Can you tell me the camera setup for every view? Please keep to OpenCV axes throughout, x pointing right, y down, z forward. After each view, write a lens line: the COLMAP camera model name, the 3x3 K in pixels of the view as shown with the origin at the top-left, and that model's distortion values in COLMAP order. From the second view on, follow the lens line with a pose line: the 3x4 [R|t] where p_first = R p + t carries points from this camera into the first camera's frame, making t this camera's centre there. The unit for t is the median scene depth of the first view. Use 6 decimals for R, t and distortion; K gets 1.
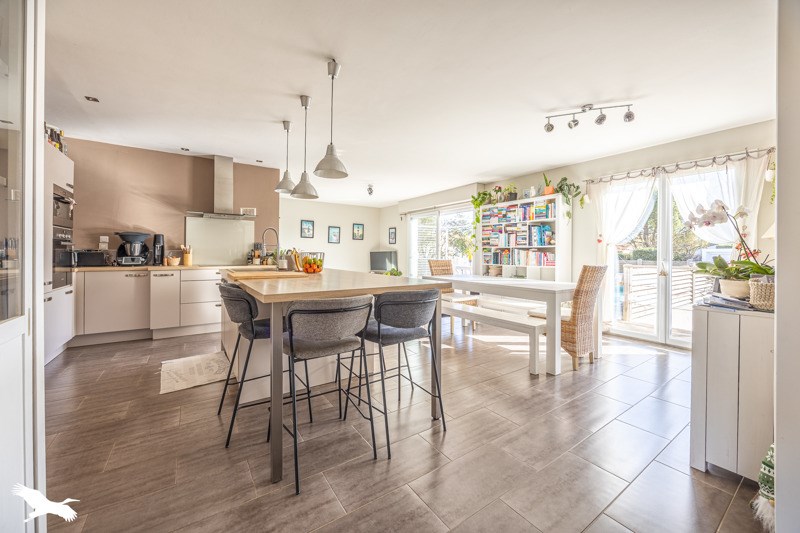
lens RADIAL K [[306.1, 0, 397.0], [0, 306.1, 258.2], [0, 0, 1]] dist [0.000427, 0.000020]
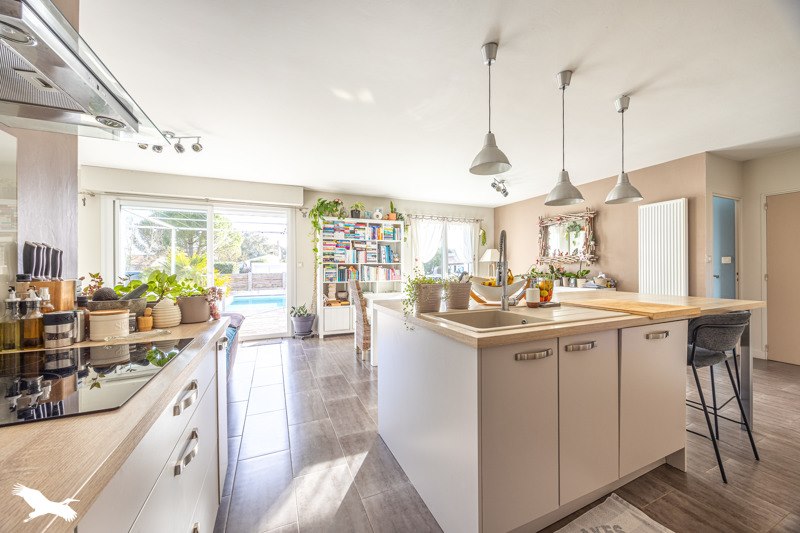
lens RADIAL K [[306.1, 0, 401.2], [0, 306.1, 264.4], [0, 0, 1]] dist [0.000427, 0.000020]
pose [[0.190051, -0.006348, 0.981754, -0.612542], [0.016882, 0.999852, 0.003197, -0.035146], [-0.981629, 0.015966, 0.190130, 0.679429]]
